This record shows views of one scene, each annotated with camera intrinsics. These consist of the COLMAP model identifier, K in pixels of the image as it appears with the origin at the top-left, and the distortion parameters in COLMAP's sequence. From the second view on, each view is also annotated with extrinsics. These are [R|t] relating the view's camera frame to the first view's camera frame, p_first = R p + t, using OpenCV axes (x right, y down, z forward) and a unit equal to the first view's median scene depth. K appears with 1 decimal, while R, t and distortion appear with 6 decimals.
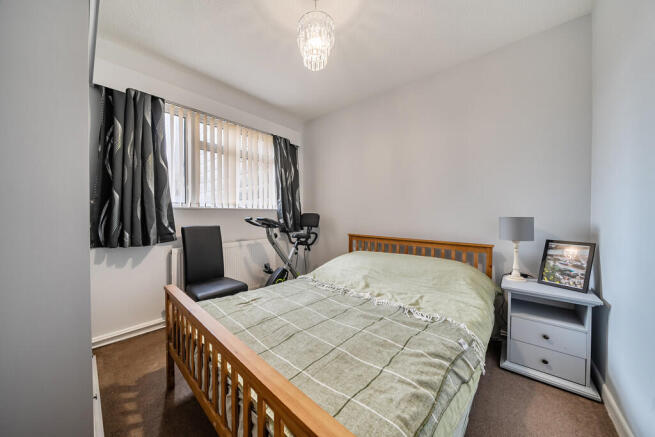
lens RADIAL K [[223.4, 0, 325.2], [0, 223.4, 219.2], [0, 0, 1]] dist [-0.003238, -0.000241]
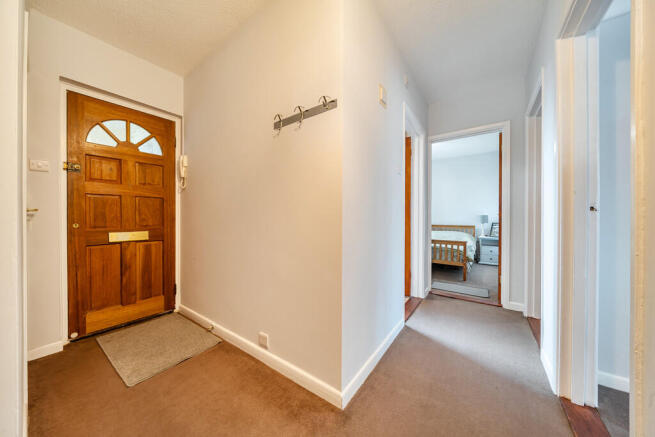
lens RADIAL K [[223.4, 0, 329.9], [0, 223.4, 216.7], [0, 0, 1]] dist [-0.003238, -0.000241]
pose [[0.995330, 0.001654, 0.096517, -1.400198], [-0.002270, 0.999978, 0.006263, -0.006191], [-0.096504, -0.006453, 0.995312, -1.690660]]
